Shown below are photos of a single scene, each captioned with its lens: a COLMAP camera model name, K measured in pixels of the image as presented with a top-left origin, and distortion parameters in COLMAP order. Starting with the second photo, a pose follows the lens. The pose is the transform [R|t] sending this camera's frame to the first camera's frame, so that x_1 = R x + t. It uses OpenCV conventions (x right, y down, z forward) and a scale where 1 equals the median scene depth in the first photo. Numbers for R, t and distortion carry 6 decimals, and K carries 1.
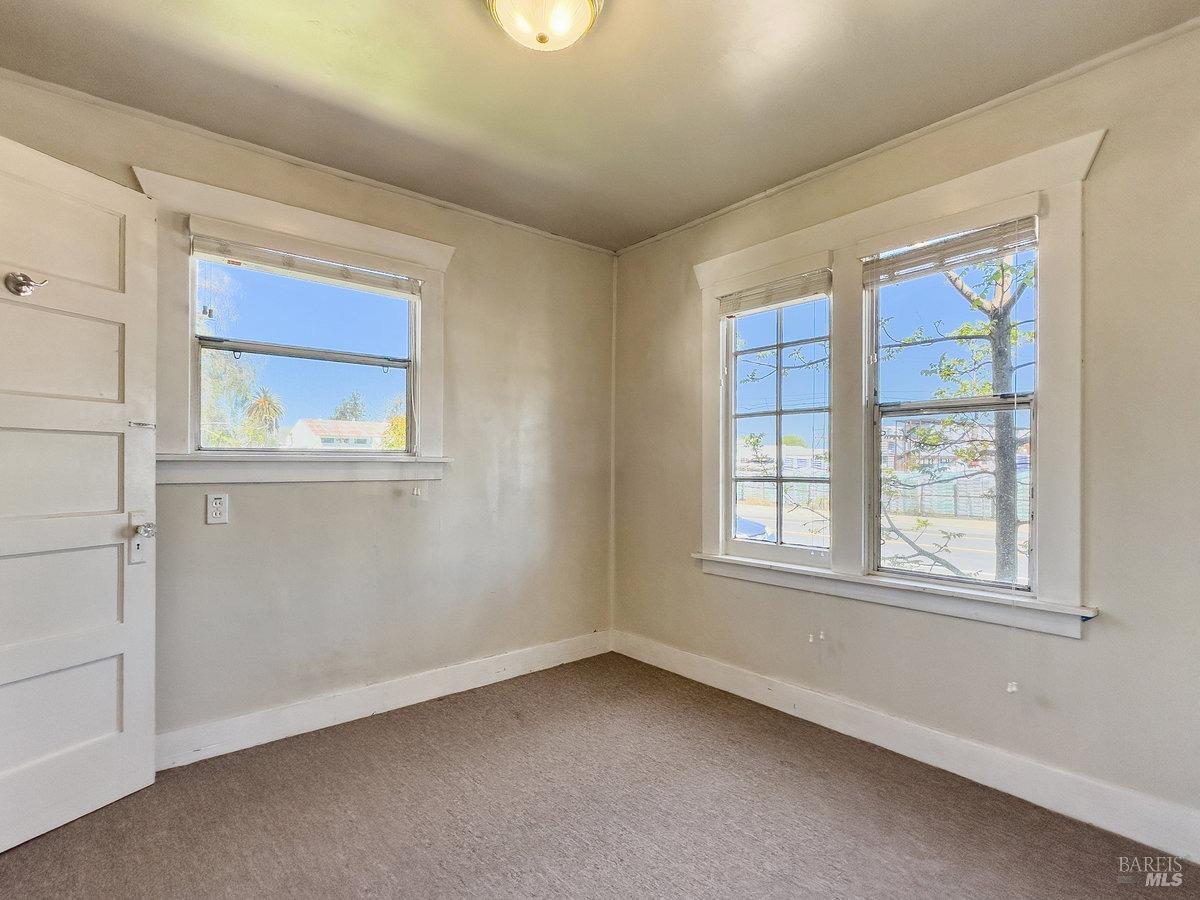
lens RADIAL K [[607.7, 0, 603.1], [0, 607.7, 467.0], [0, 0, 1]] dist [-0.013809, 0.000024]
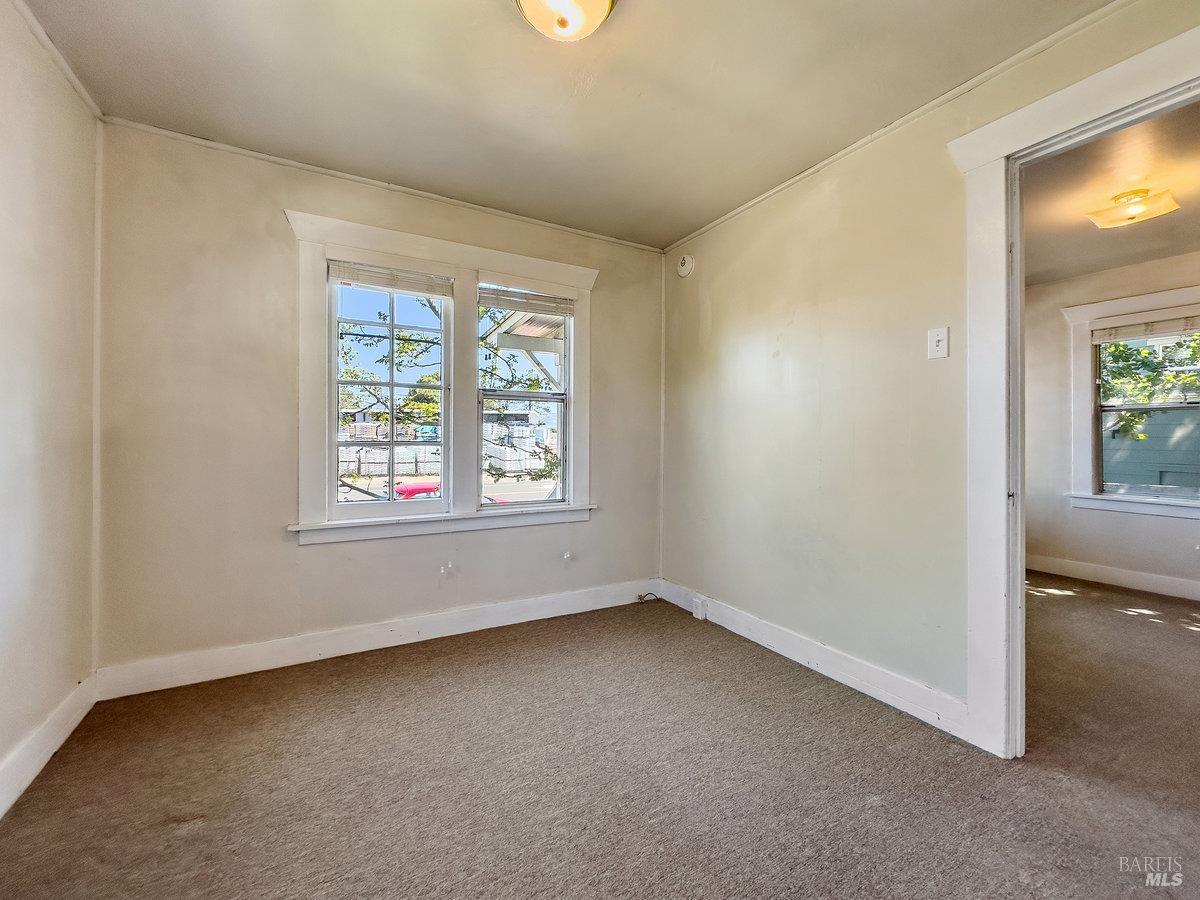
lens RADIAL K [[483.4, 0, 598.8], [0, 483.4, 436.8], [0, 0, 1]] dist [-0.000949, -0.000030]
pose [[0.186383, 0.003076, 0.982472, -0.573790], [-0.005124, 0.999985, -0.002159, 0.008436], [-0.982464, -0.004632, 0.186396, 0.492443]]
